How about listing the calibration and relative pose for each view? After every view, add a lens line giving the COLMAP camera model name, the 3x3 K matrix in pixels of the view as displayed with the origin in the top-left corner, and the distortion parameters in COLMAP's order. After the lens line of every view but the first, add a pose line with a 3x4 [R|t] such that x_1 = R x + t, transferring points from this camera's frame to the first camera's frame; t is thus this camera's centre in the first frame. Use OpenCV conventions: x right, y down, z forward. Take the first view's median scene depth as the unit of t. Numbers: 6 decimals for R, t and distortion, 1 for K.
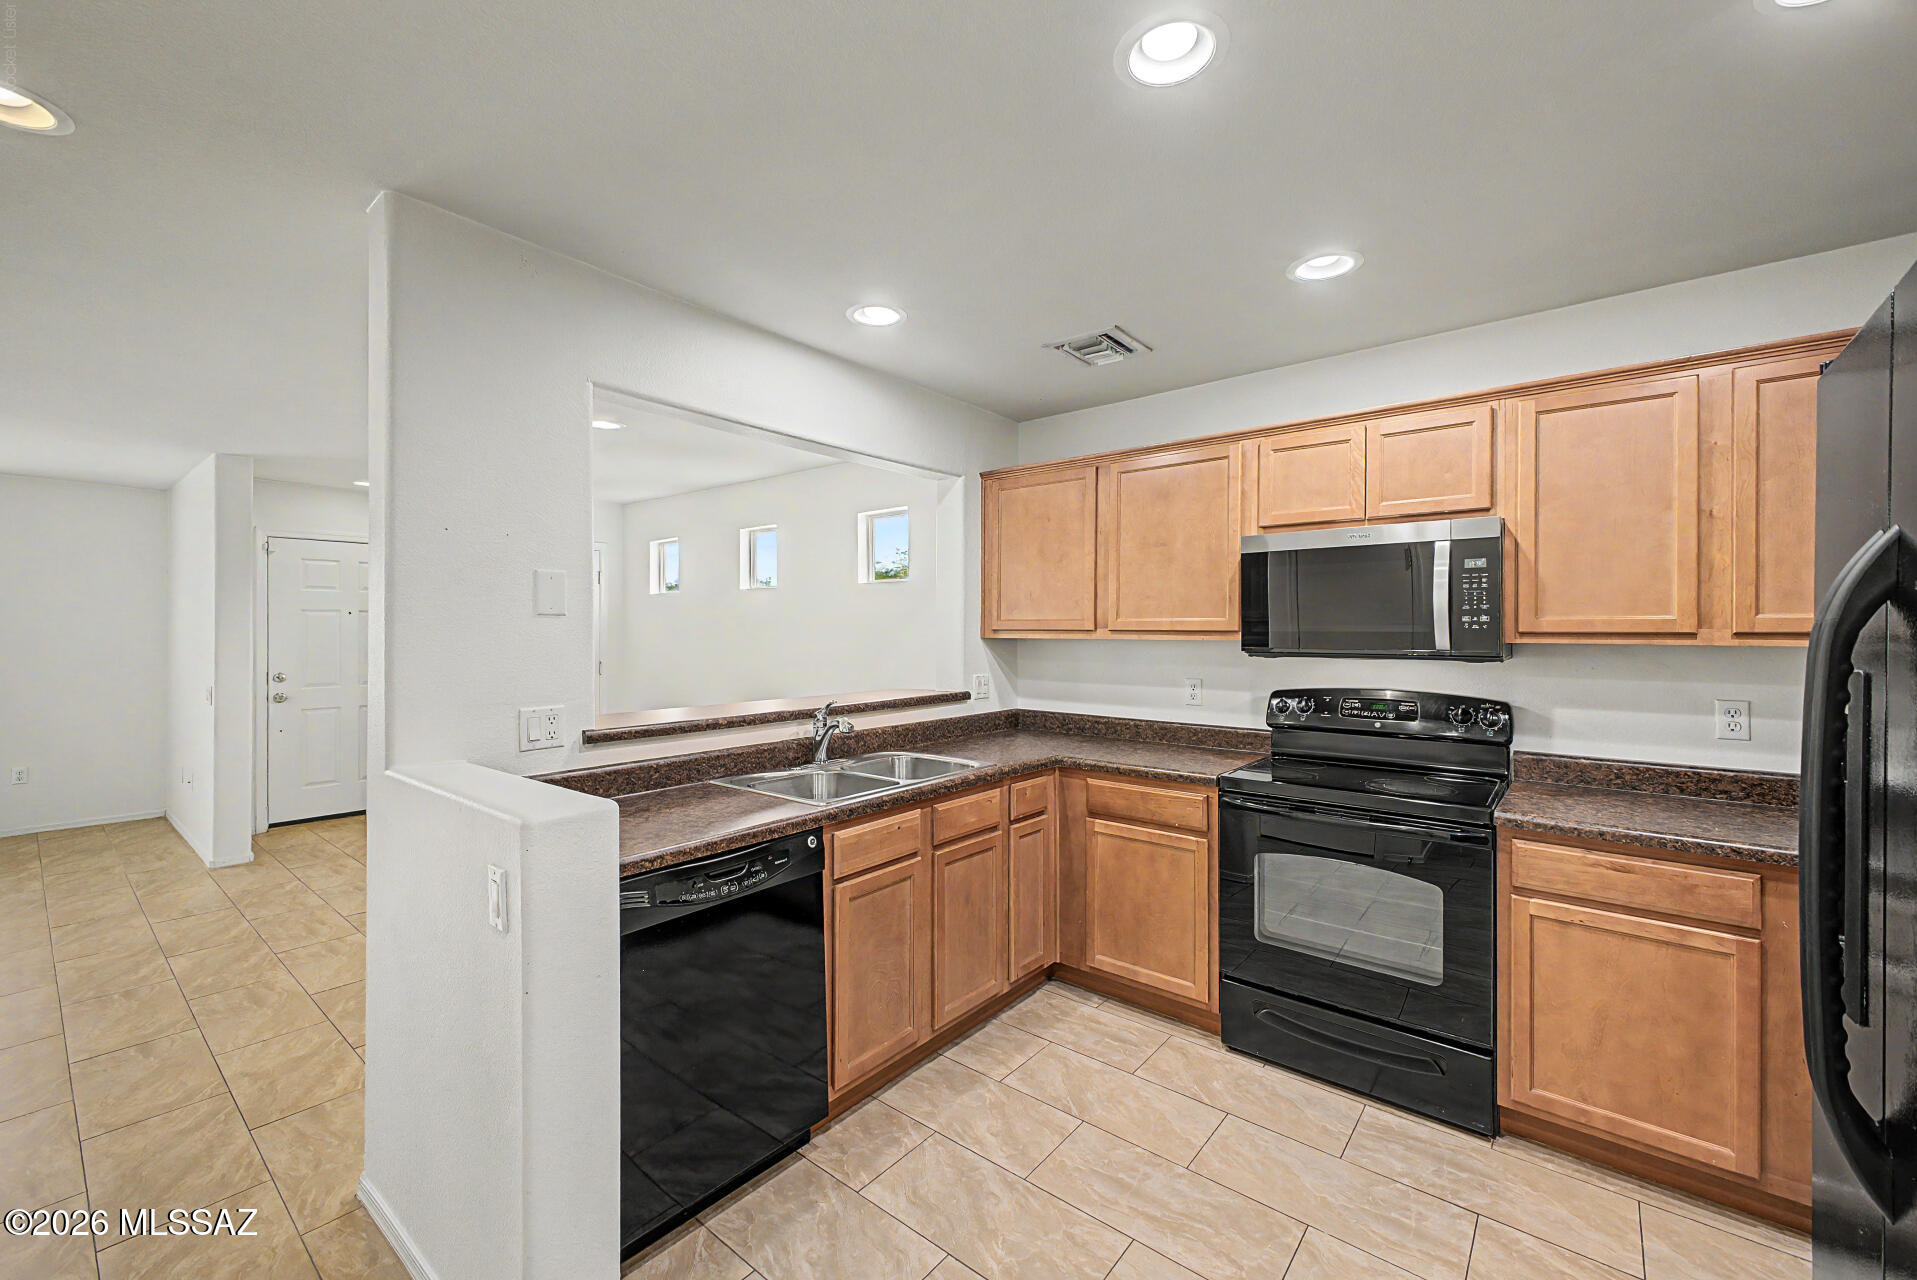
lens RADIAL K [[772.7, 0, 941.6], [0, 772.7, 631.0], [0, 0, 1]] dist [0.016369, -0.004652]
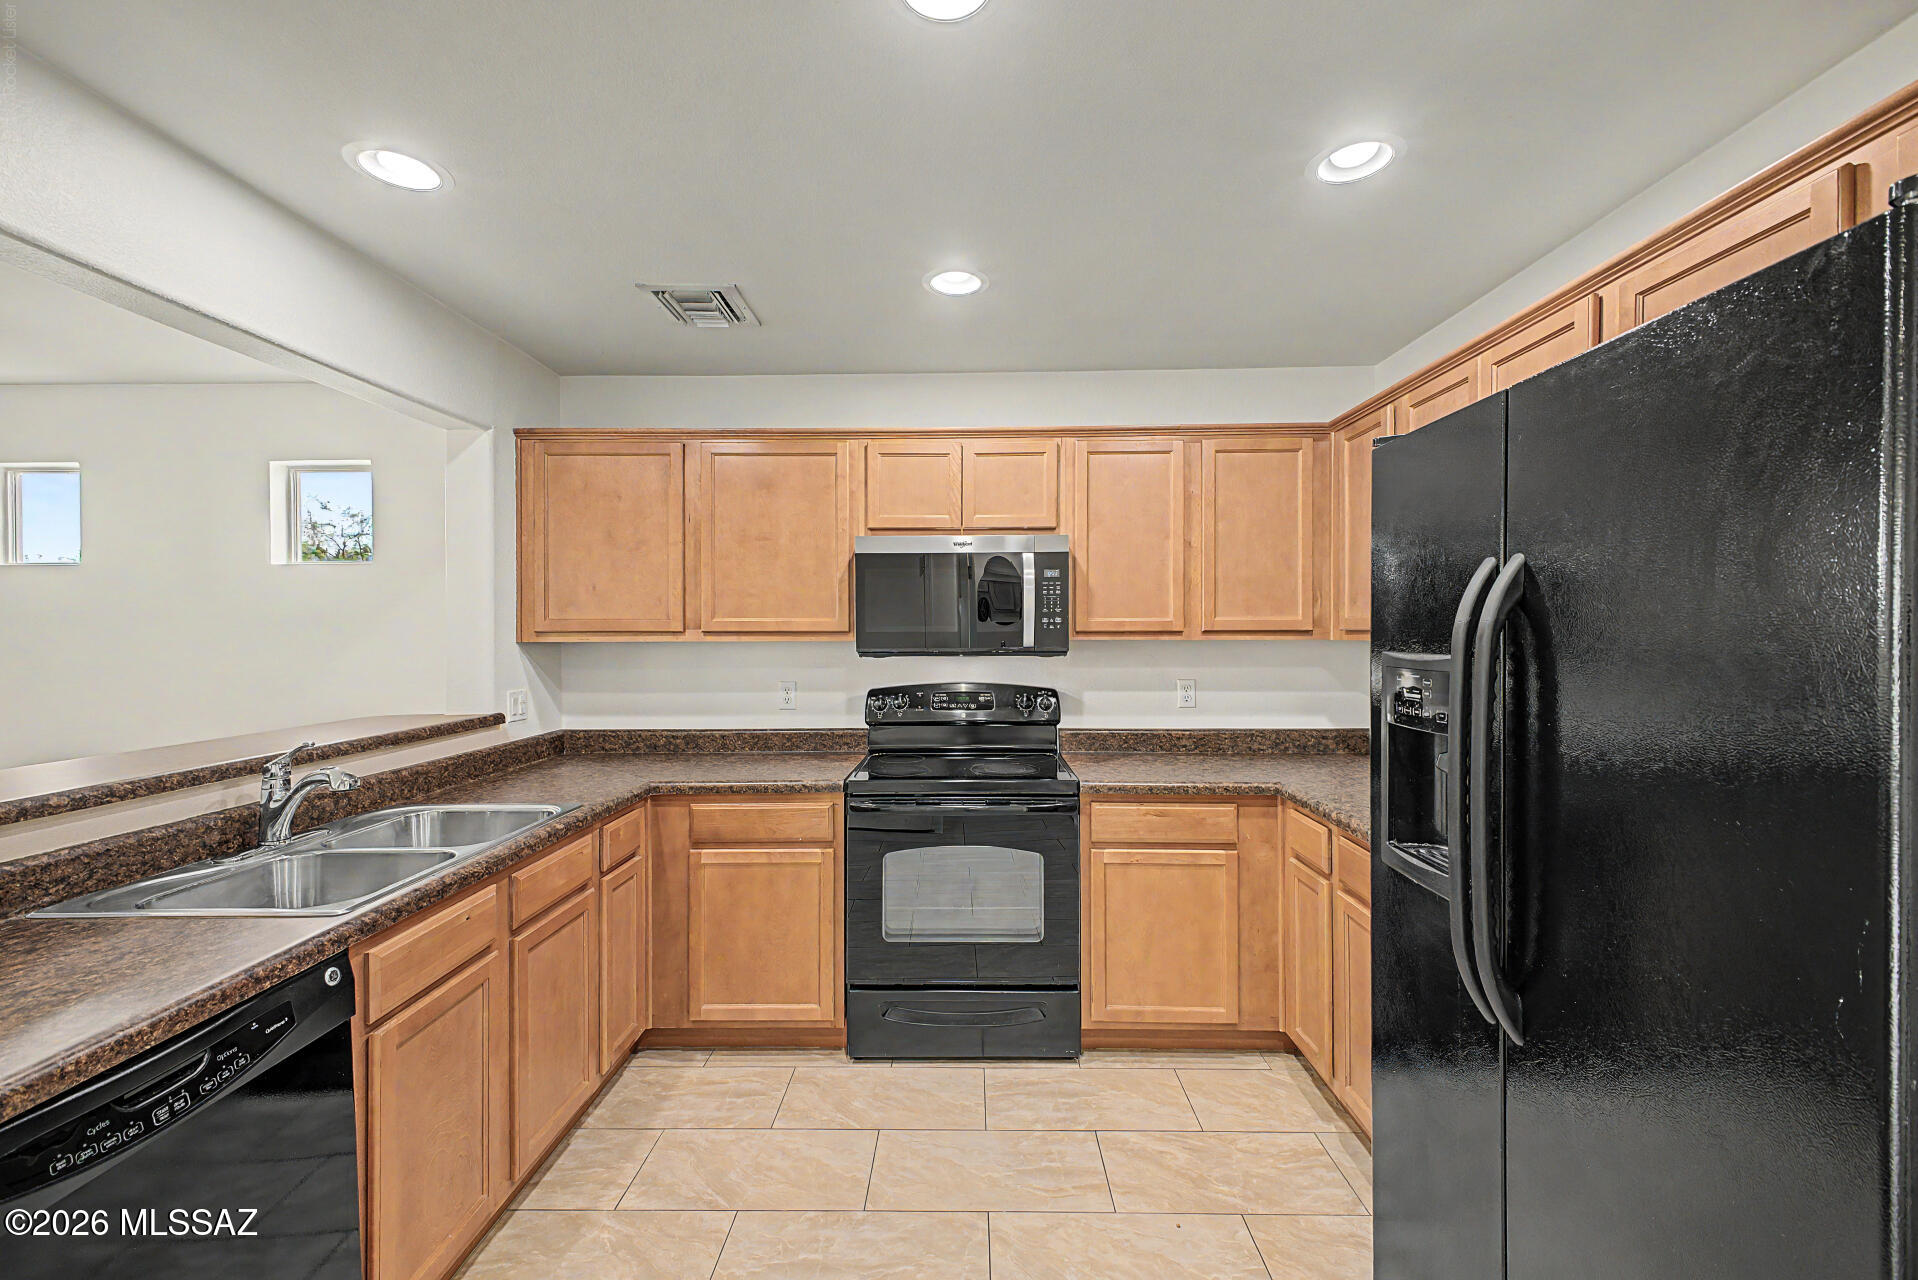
lens RADIAL K [[773.1, 0, 962.5], [0, 773.1, 630.9], [0, 0, 1]] dist [0.016369, -0.004652]
pose [[0.774398, -0.005957, 0.632671, -0.144286], [0.005789, 0.999981, 0.002330, -0.002421], [-0.632673, 0.001859, 0.774417, 0.165271]]
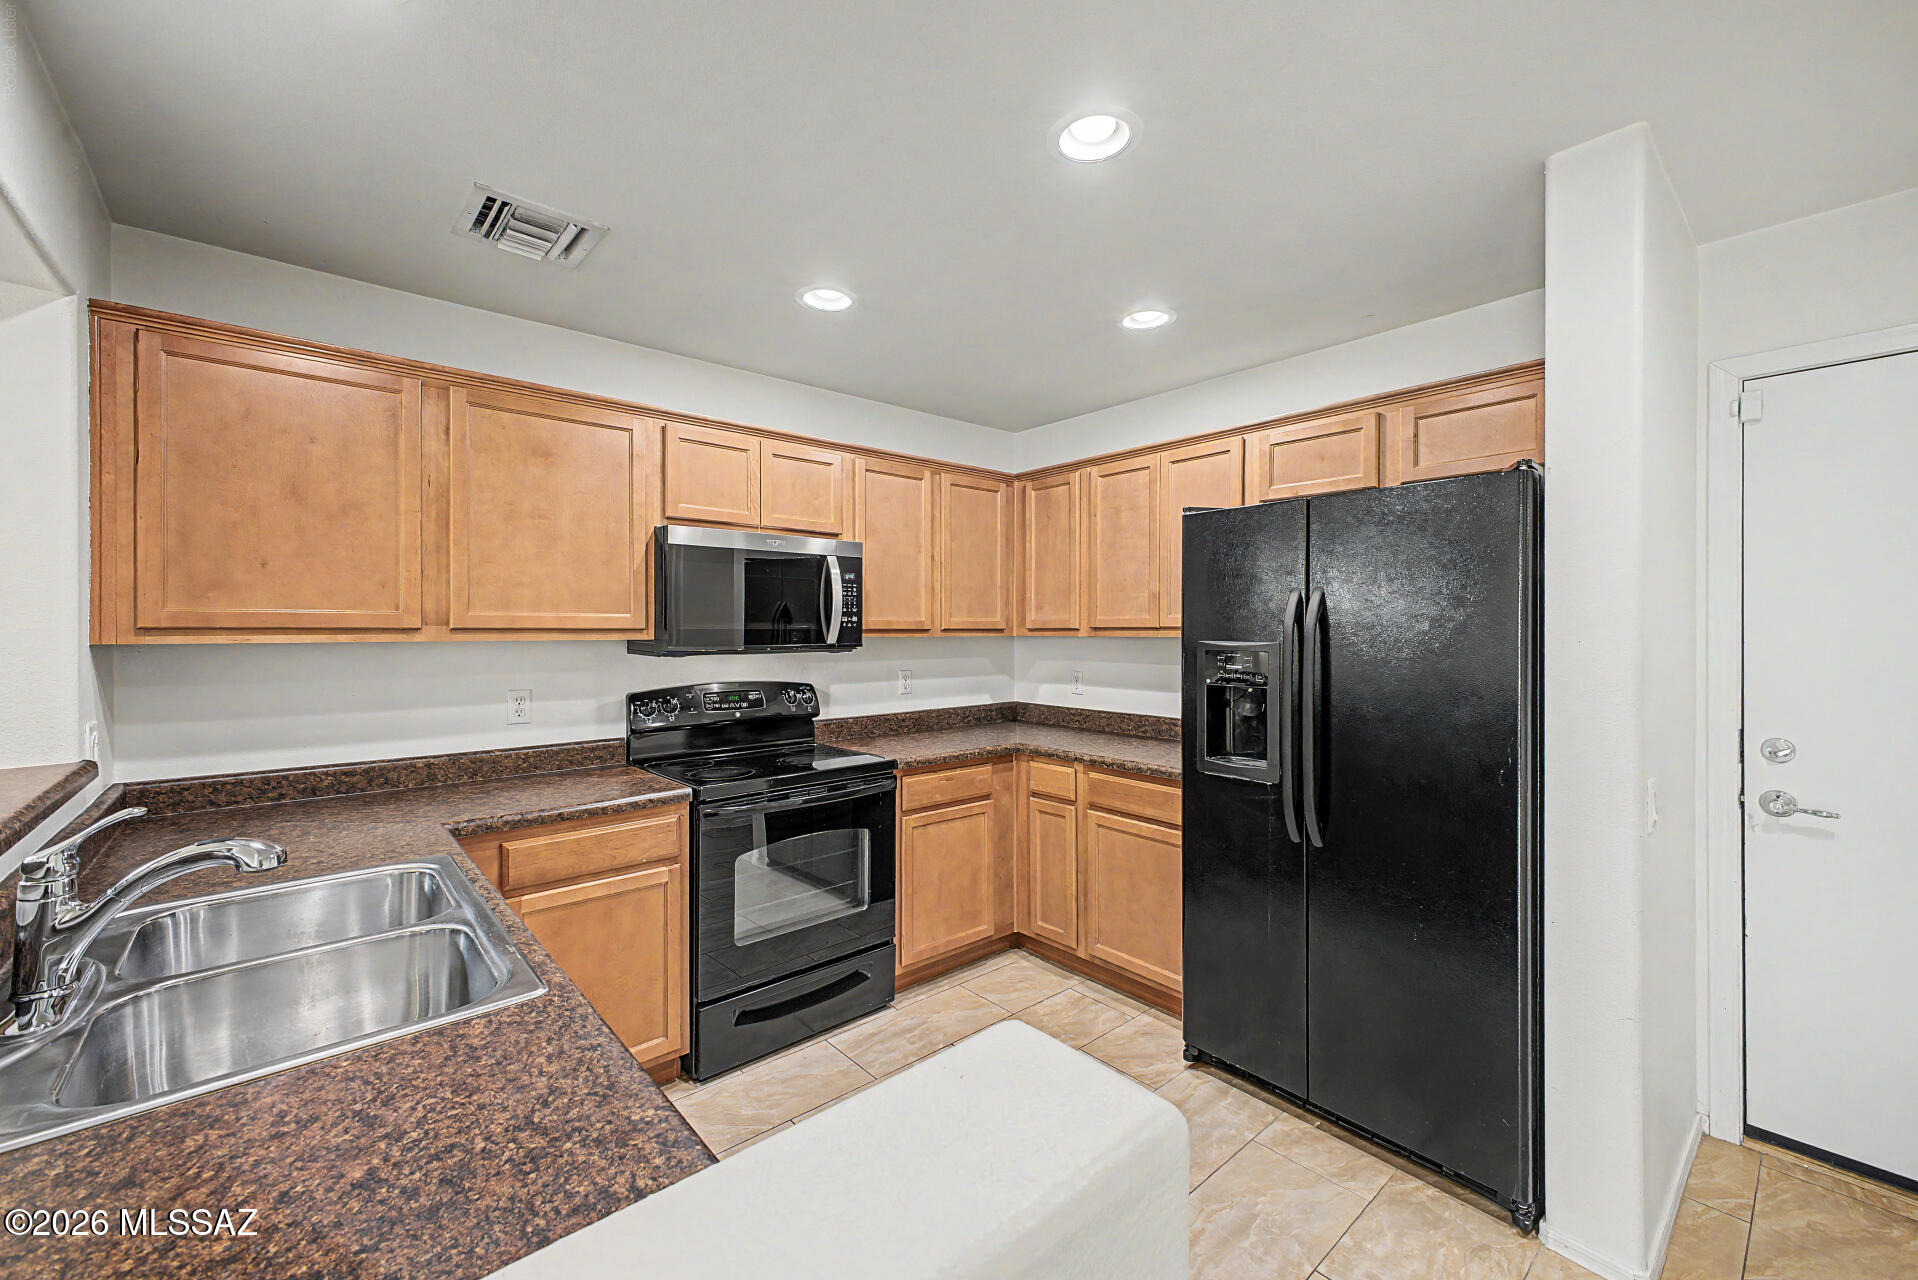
lens RADIAL K [[773.1, 0, 955.2], [0, 773.1, 631.6], [0, 0, 1]] dist [0.016369, -0.004652]
pose [[0.145838, -0.002320, 0.989306, -0.513094], [0.004870, 0.999987, 0.001627, 0.003963], [-0.989297, 0.004581, 0.145847, 0.586844]]
